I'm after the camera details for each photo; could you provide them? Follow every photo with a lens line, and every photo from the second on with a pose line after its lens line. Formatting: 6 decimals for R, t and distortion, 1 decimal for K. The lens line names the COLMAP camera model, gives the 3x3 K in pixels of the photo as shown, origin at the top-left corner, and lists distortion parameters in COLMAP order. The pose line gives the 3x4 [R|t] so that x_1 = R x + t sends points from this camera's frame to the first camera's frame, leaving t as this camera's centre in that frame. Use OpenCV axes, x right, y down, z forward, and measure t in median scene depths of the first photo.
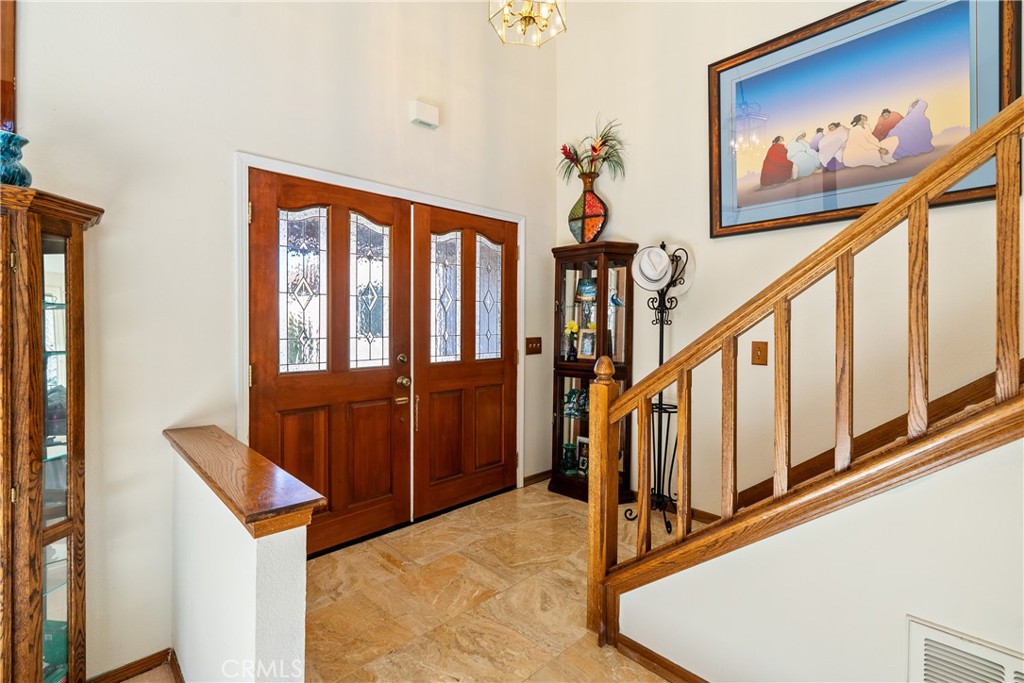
lens RADIAL K [[460.1, 0, 511.2], [0, 460.1, 325.2], [0, 0, 1]] dist [-0.011494, 0.003495]
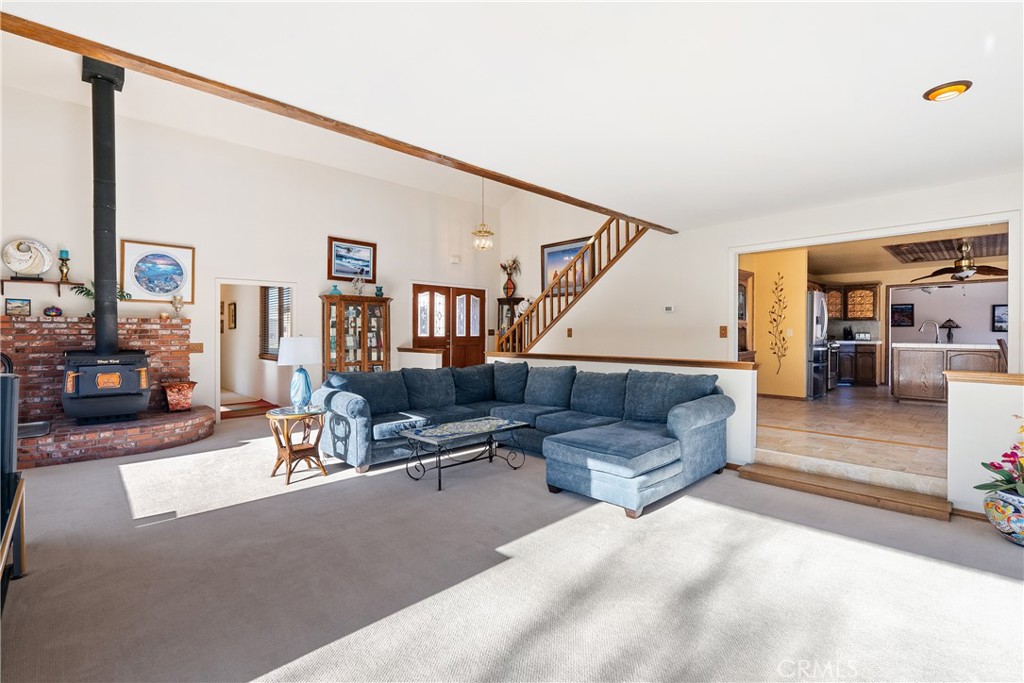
lens RADIAL K [[460.1, 0, 519.4], [0, 460.1, 335.0], [0, 0, 1]] dist [-0.011494, 0.003495]
pose [[0.999900, 0.000735, 0.014091, 0.194124], [-0.000739, 1.000000, 0.000289, 0.063294], [-0.014091, -0.000300, 0.999901, -1.958153]]
